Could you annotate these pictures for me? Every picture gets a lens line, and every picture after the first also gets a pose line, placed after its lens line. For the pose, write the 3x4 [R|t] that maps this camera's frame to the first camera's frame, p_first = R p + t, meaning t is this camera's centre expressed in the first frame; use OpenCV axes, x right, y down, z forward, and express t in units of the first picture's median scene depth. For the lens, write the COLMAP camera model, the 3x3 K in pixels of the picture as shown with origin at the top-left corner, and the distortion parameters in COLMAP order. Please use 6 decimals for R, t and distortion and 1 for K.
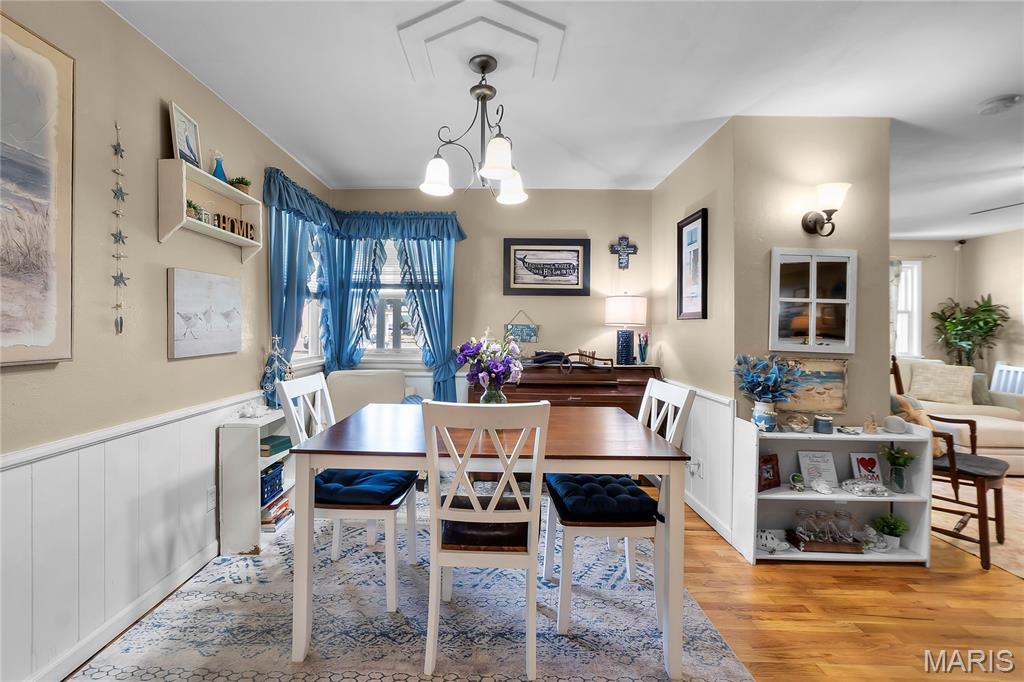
lens RADIAL K [[428.9, 0, 504.7], [0, 428.9, 327.1], [0, 0, 1]] dist [0.000816, 0.000212]
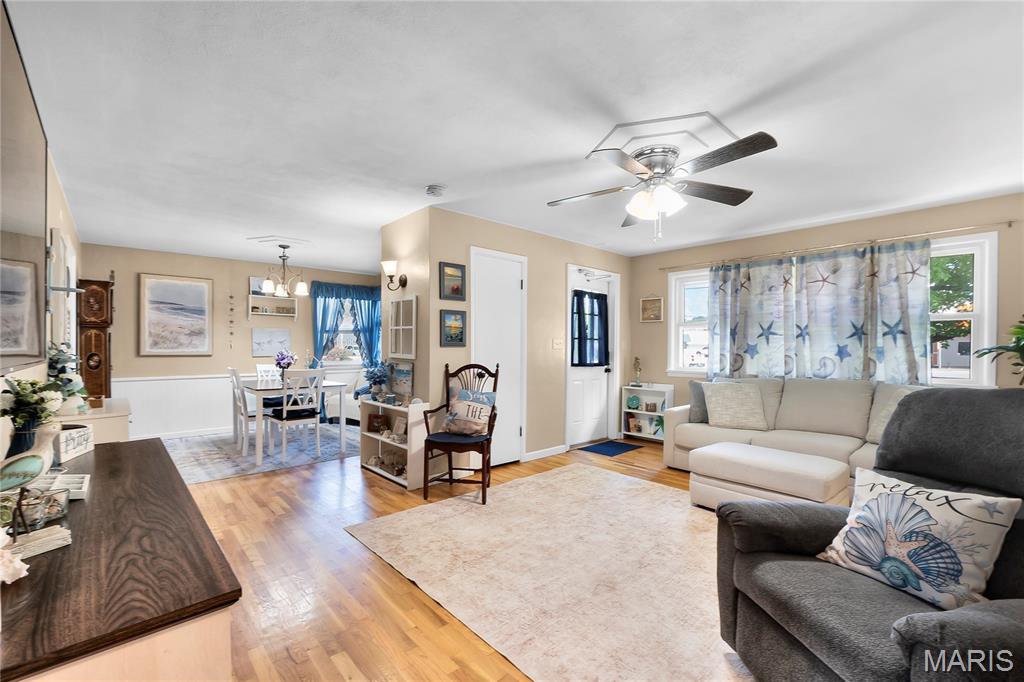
lens RADIAL K [[438.8, 0, 511.3], [0, 438.8, 348.0], [0, 0, 1]] dist [-0.000458, -0.000024]
pose [[0.679411, -0.008472, -0.733709, 1.499647], [0.008353, 0.999958, -0.003811, 0.019862], [0.733710, -0.003539, 0.679453, 0.098129]]
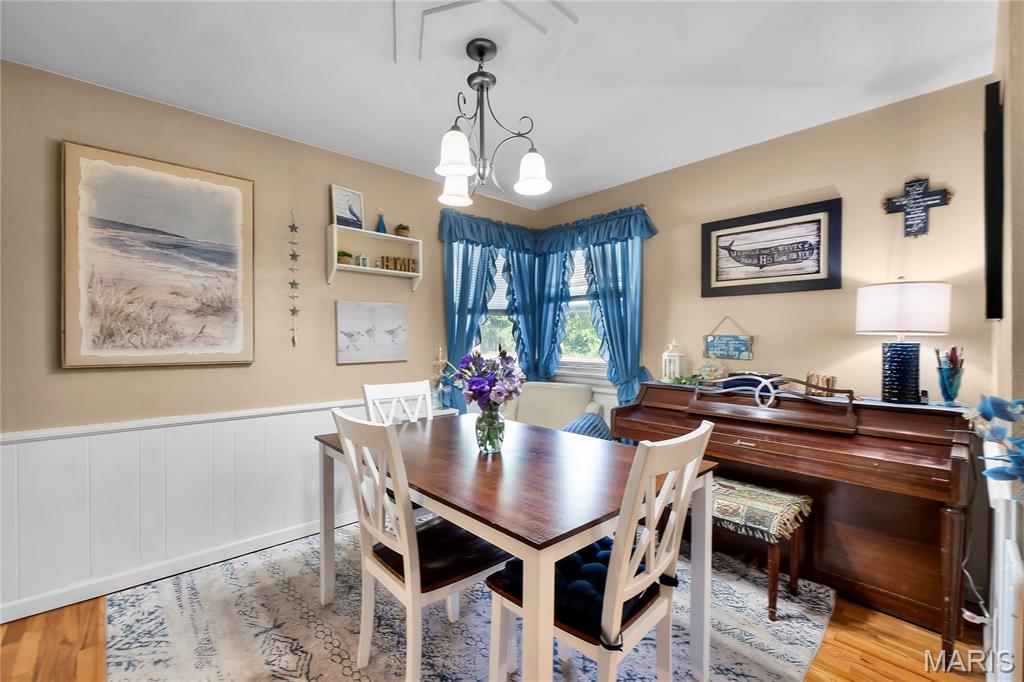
lens RADIAL K [[440.5, 0, 512.0], [0, 440.5, 341.0], [0, 0, 1]] dist [-0.000696, -0.000061]
pose [[0.681255, -0.005241, -0.732027, 0.356619], [0.007382, 0.999973, -0.000289, 0.000951], [0.732009, -0.005206, 0.681275, 0.216702]]
